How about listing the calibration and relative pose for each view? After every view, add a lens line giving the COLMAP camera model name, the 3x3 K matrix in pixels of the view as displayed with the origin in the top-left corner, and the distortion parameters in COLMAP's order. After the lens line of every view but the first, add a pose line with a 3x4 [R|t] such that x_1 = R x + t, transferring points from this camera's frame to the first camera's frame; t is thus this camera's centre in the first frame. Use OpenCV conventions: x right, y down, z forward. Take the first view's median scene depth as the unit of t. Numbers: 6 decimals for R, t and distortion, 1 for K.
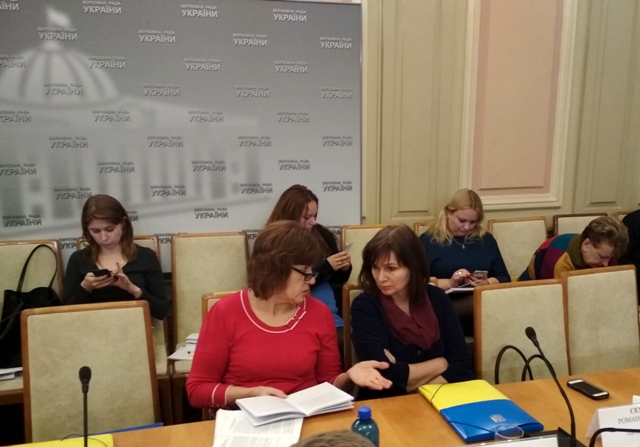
lens RADIAL K [[418.0, 0, 320.0], [0, 418.0, 223.5], [0, 0, 1]] dist [-0.005532, -0.004404]
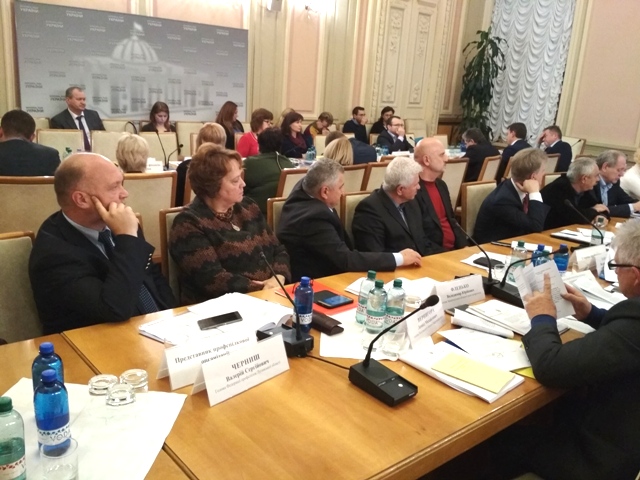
lens RADIAL K [[605.9, 0, 320.0], [0, 605.9, 240.0], [0, 0, 1]] dist [0.025340, -0.015335]
pose [[0.870412, -0.053792, 0.489376, -1.423784], [0.003446, 0.994654, 0.103203, 0.360014], [-0.492312, -0.088143, 0.865945, -2.559636]]
